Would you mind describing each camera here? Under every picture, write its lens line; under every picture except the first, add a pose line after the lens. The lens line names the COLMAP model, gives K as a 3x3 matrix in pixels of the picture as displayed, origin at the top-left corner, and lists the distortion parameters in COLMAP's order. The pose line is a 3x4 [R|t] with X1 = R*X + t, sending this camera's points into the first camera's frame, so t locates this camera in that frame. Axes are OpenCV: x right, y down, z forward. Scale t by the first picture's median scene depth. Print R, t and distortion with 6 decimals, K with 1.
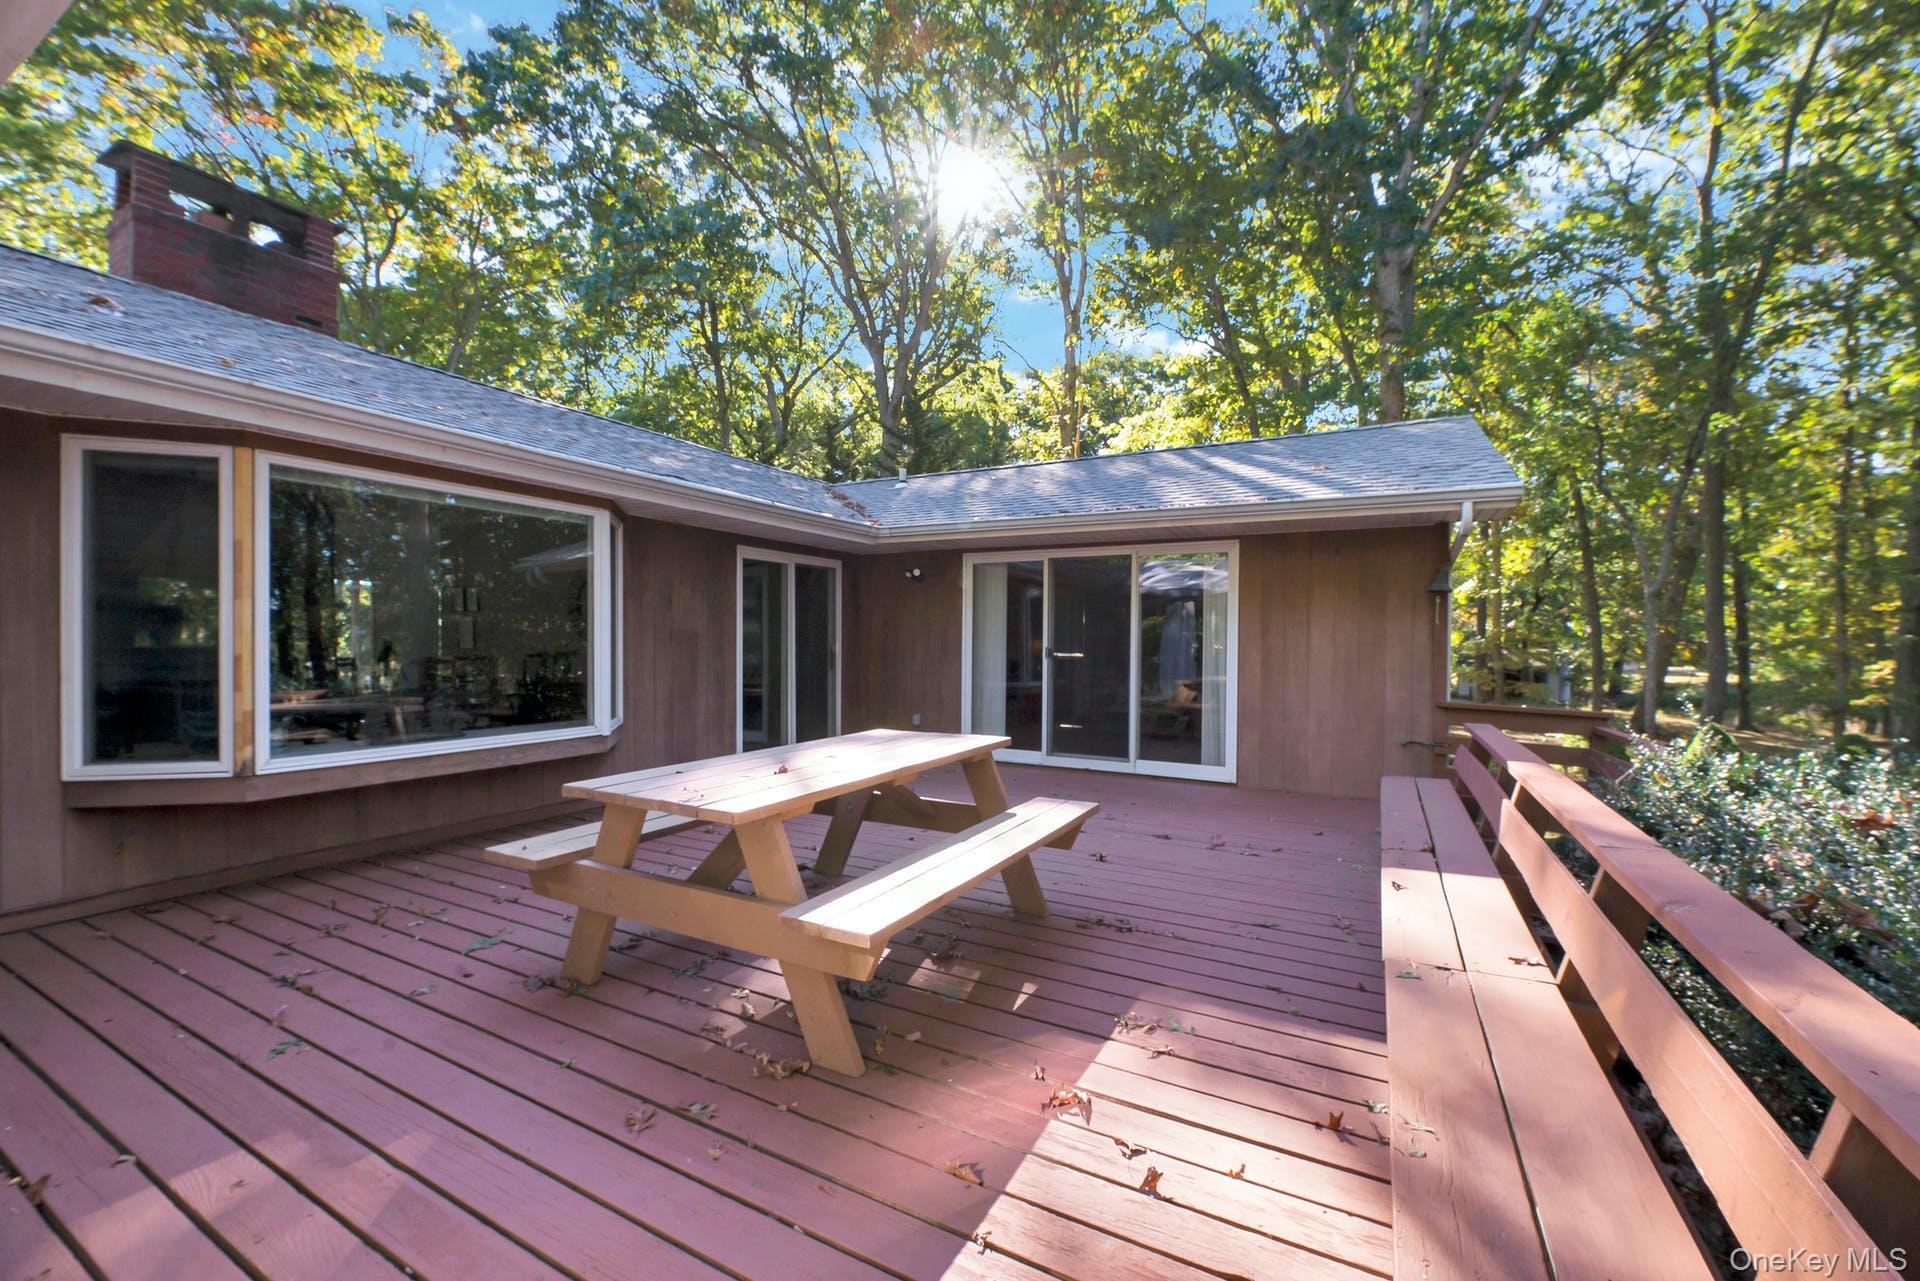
lens RADIAL K [[783.6, 0, 960.0], [0, 783.6, 640.5], [0, 0, 1]] dist [-0.000166, 0.000006]
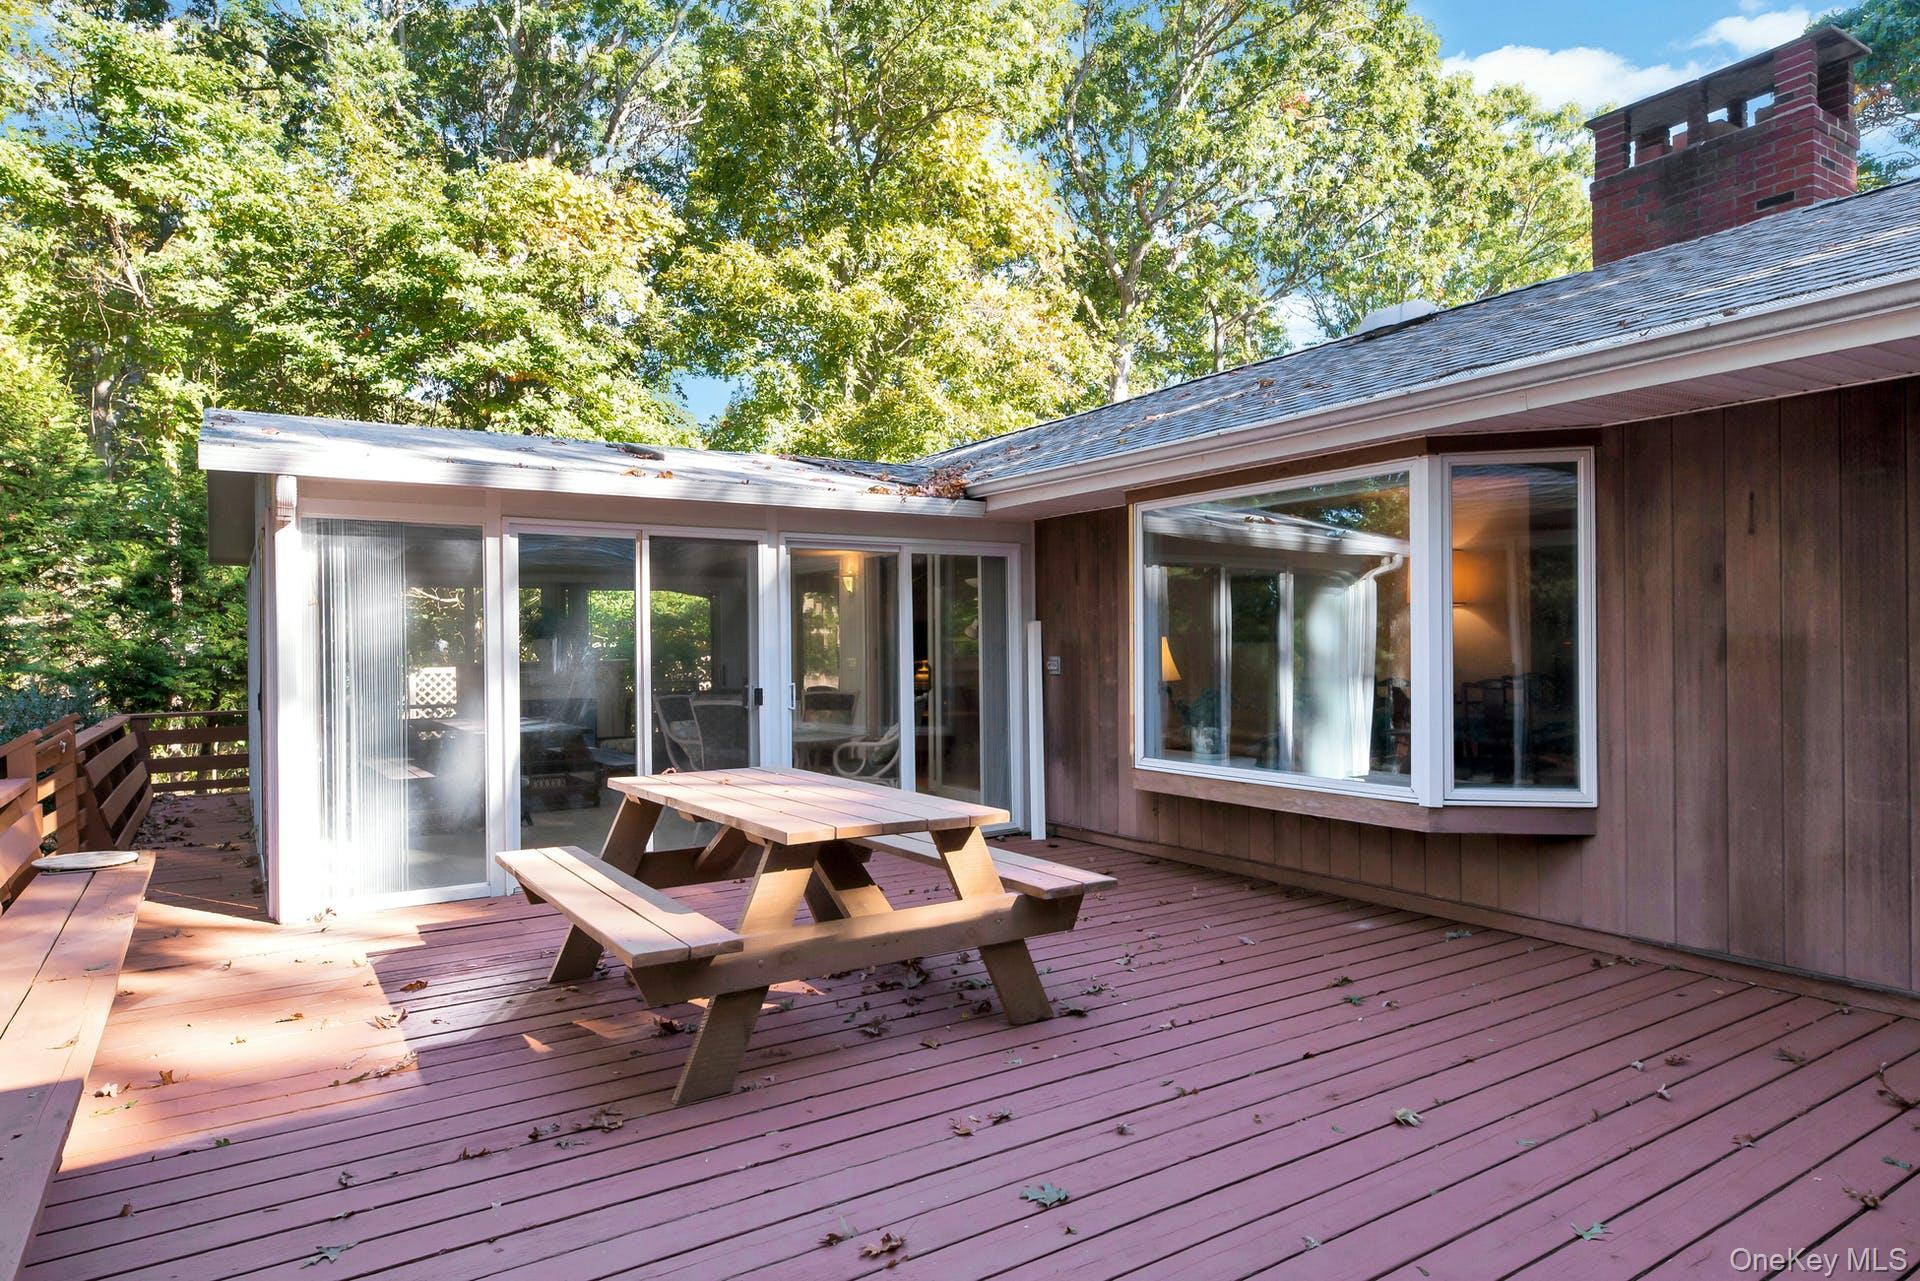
lens RADIAL K [[1120.2, 0, 960.0], [0, 1120.2, 640.5], [0, 0, 1]] dist [-0.000483, 0.000241]
pose [[-0.473251, -0.009810, -0.880873, 0.845895], [0.007766, 0.999853, -0.015308, -0.003396], [0.880893, -0.014085, -0.473105, 1.724312]]
